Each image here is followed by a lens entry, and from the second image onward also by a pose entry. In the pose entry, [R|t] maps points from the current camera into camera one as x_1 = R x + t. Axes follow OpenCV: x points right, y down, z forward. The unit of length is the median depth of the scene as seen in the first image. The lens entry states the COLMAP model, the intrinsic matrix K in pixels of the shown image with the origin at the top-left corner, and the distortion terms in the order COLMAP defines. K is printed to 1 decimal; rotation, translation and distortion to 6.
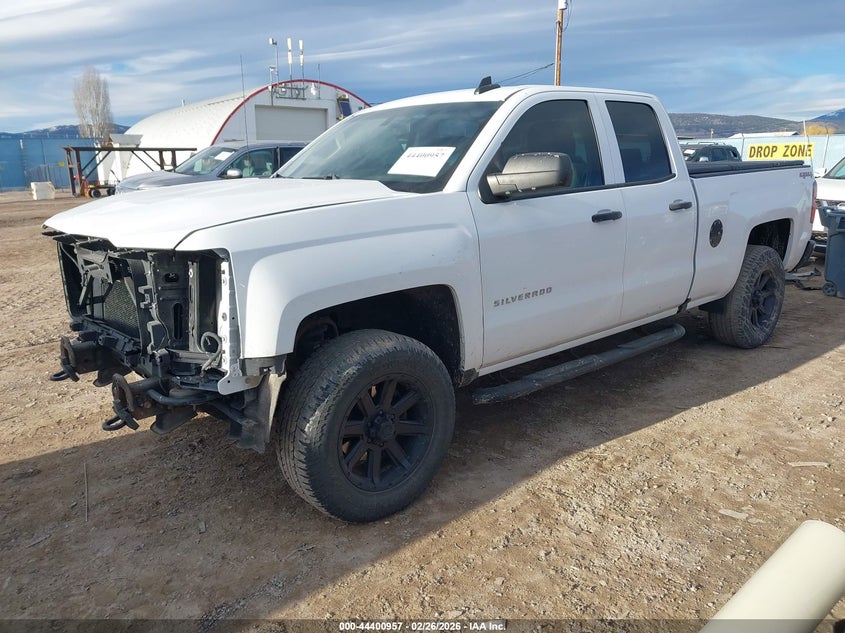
lens RADIAL K [[659.7, 0, 422.5], [0, 659.7, 316.5], [0, 0, 1]] dist [-0.002289, -0.001269]
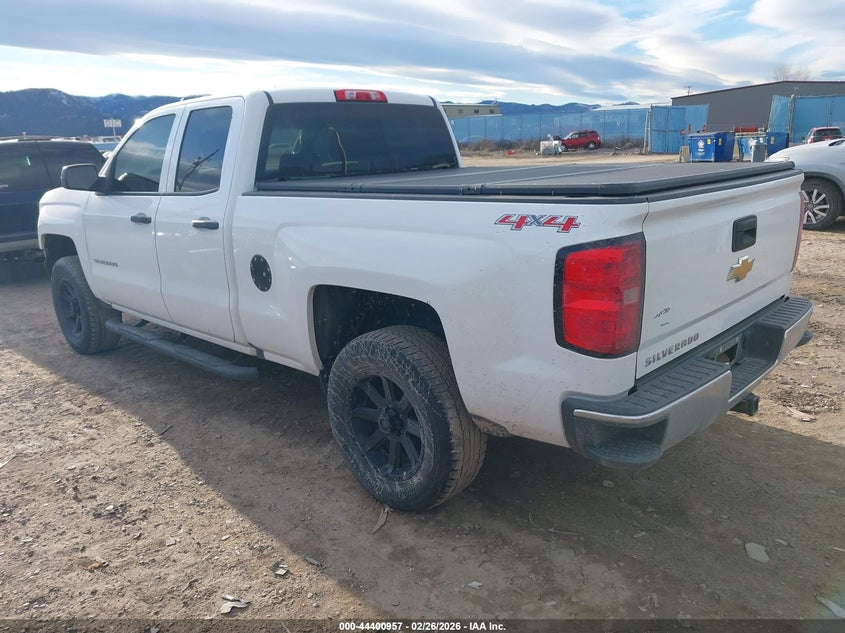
lens RADIAL K [[659.7, 0, 422.5], [0, 659.7, 316.5], [0, 0, 1]] dist [-0.002289, -0.001269]
pose [[0.092410, 0.265016, -0.959806, 1.207213], [-0.198219, 0.949534, 0.243095, -0.301015], [0.975792, 0.167787, 0.140278, 1.097922]]
